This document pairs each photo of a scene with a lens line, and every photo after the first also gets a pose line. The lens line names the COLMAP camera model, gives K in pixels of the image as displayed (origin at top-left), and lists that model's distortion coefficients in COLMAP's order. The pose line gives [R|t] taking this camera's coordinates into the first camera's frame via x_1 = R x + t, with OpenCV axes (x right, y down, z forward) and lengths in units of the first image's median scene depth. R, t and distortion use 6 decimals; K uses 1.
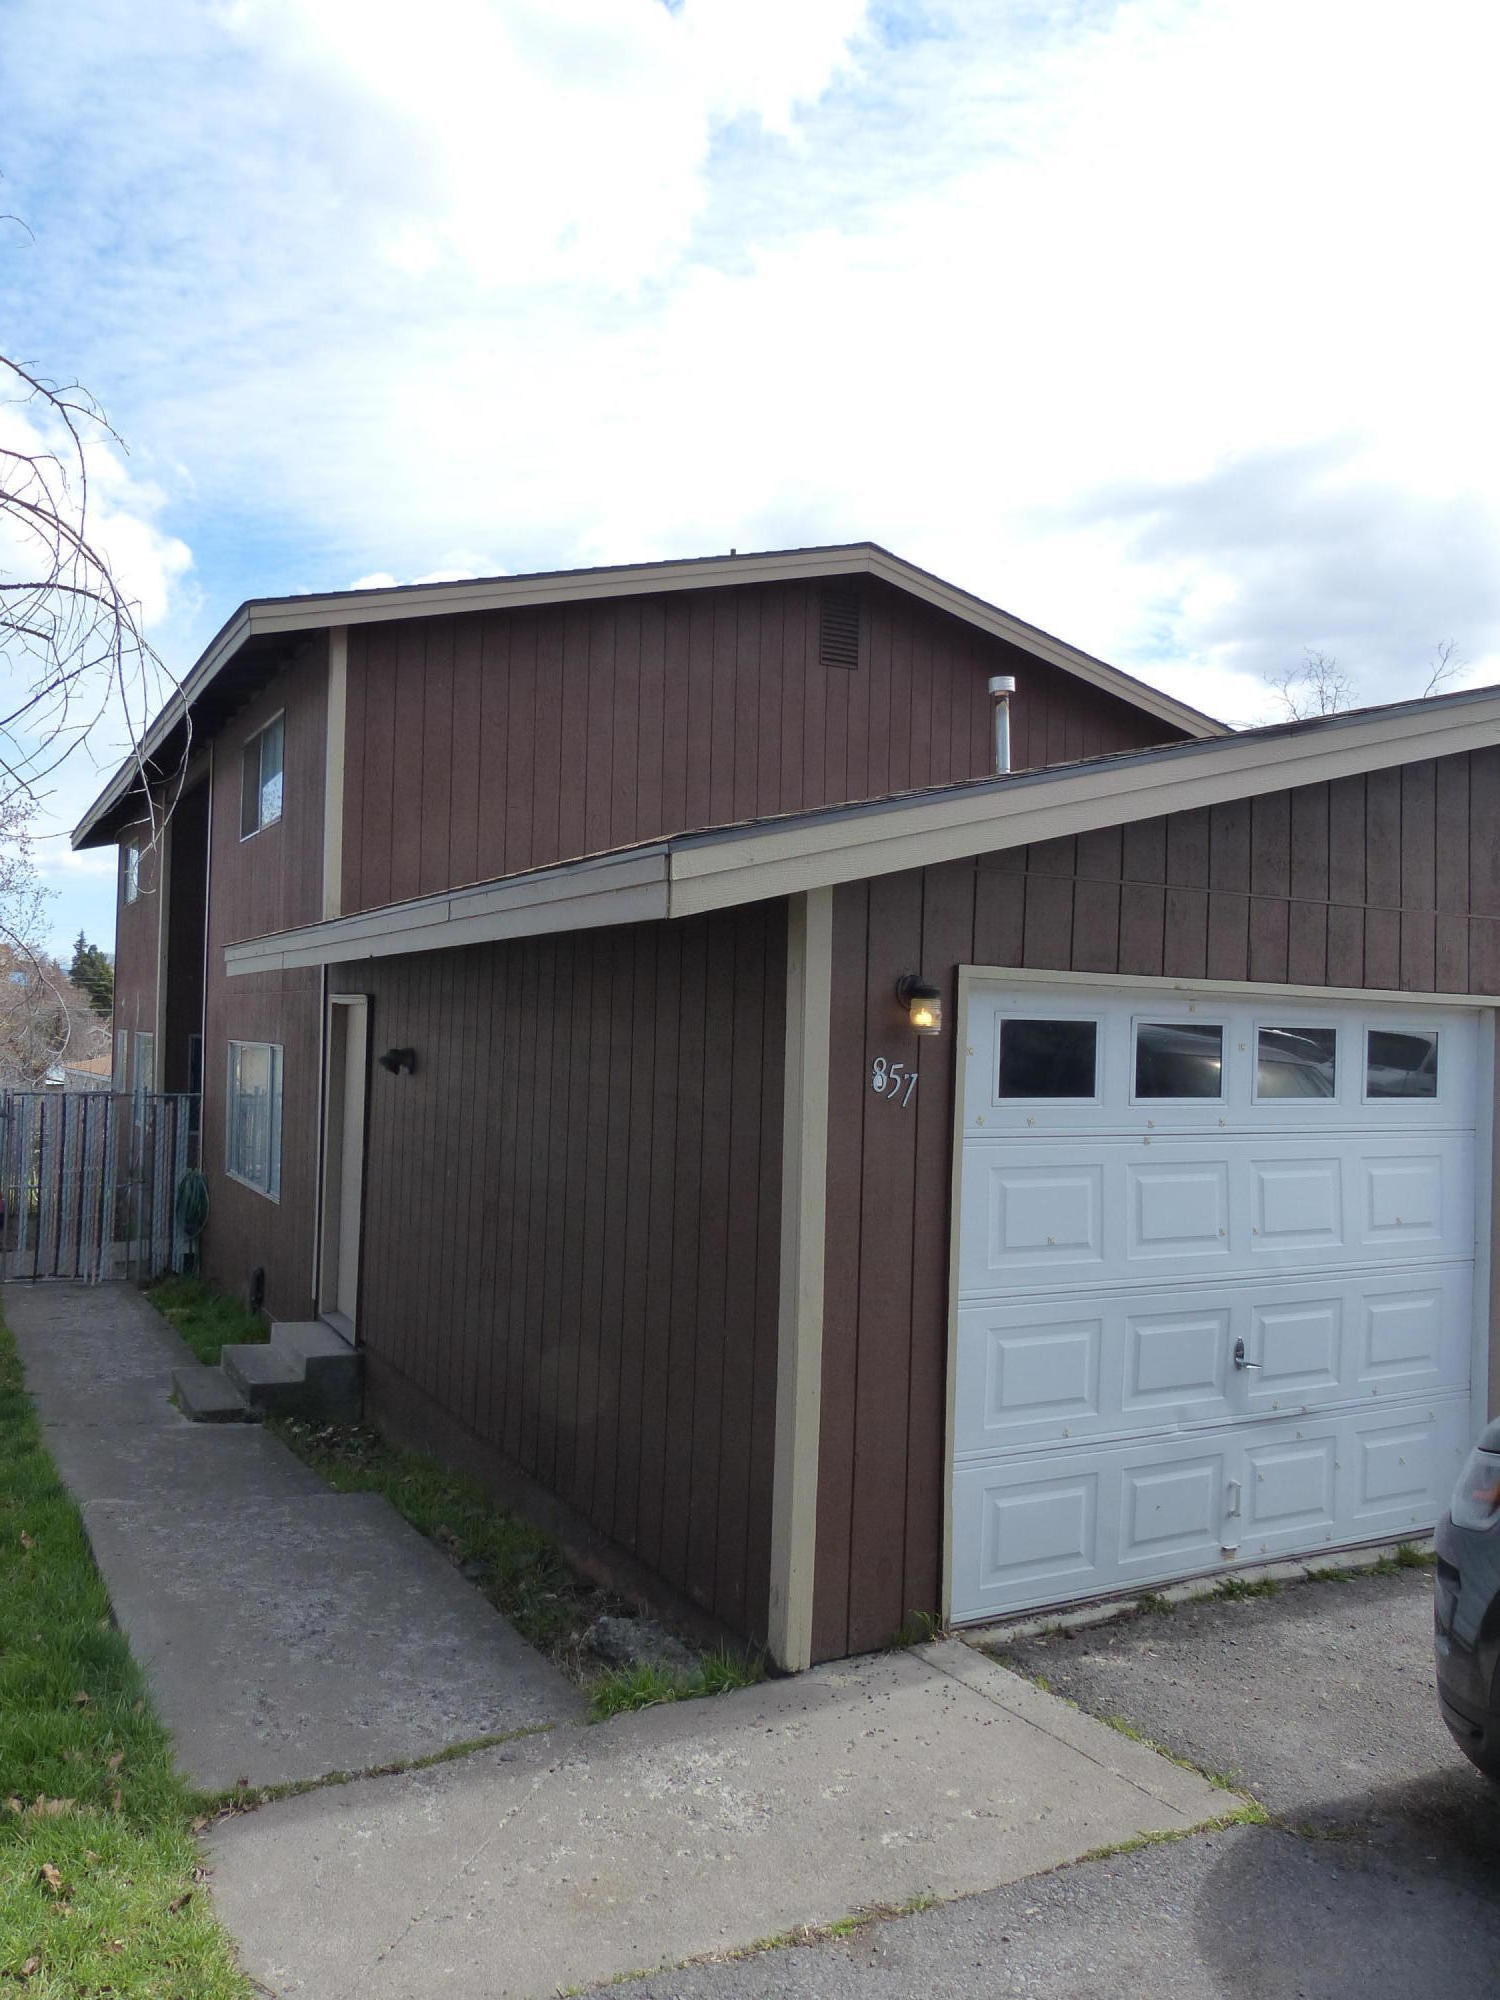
lens RADIAL K [[1528.0, 0, 721.0], [0, 1528.0, 1003.5], [0, 0, 1]] dist [-0.006113, -0.004050]
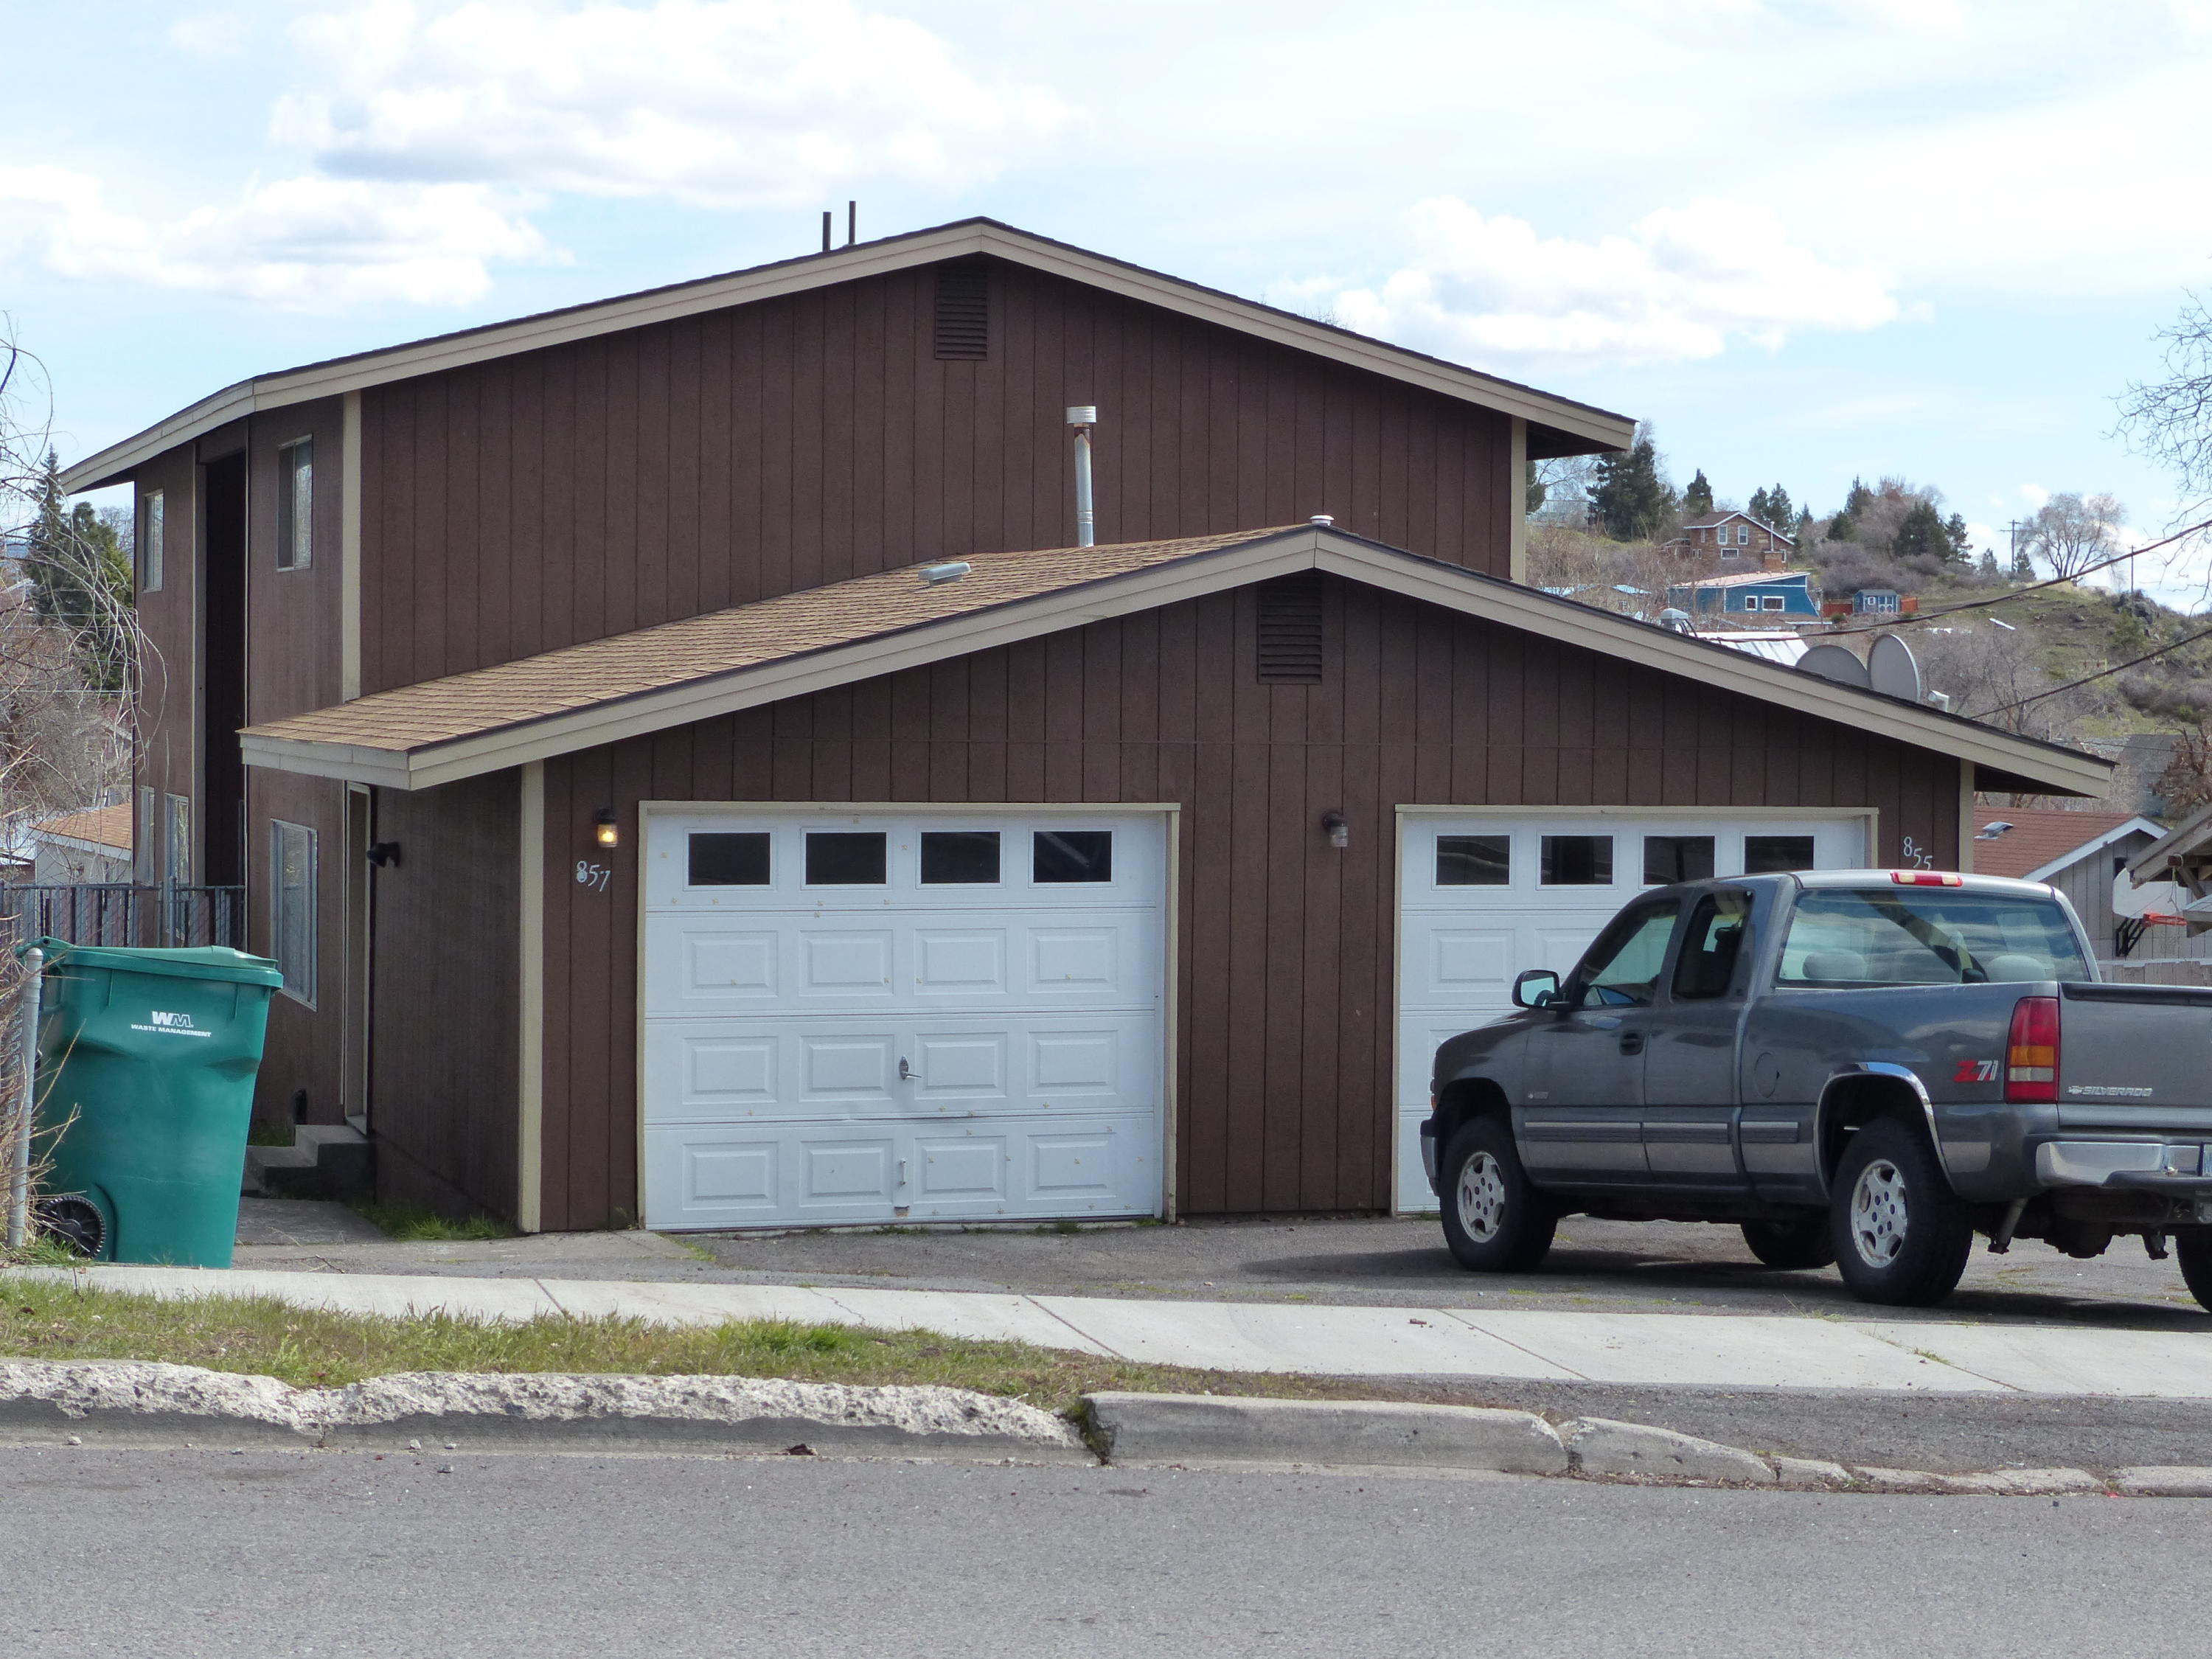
lens RADIAL K [[4425.6, 0, 1107.8], [0, 4425.6, 825.7], [0, 0, 1]] dist [0.054355, -1.785934]
pose [[0.986645, -0.009240, -0.162623, 1.139602], [0.016899, 0.998809, 0.045780, -0.166356], [0.162006, -0.047917, 0.985626, -2.832039]]
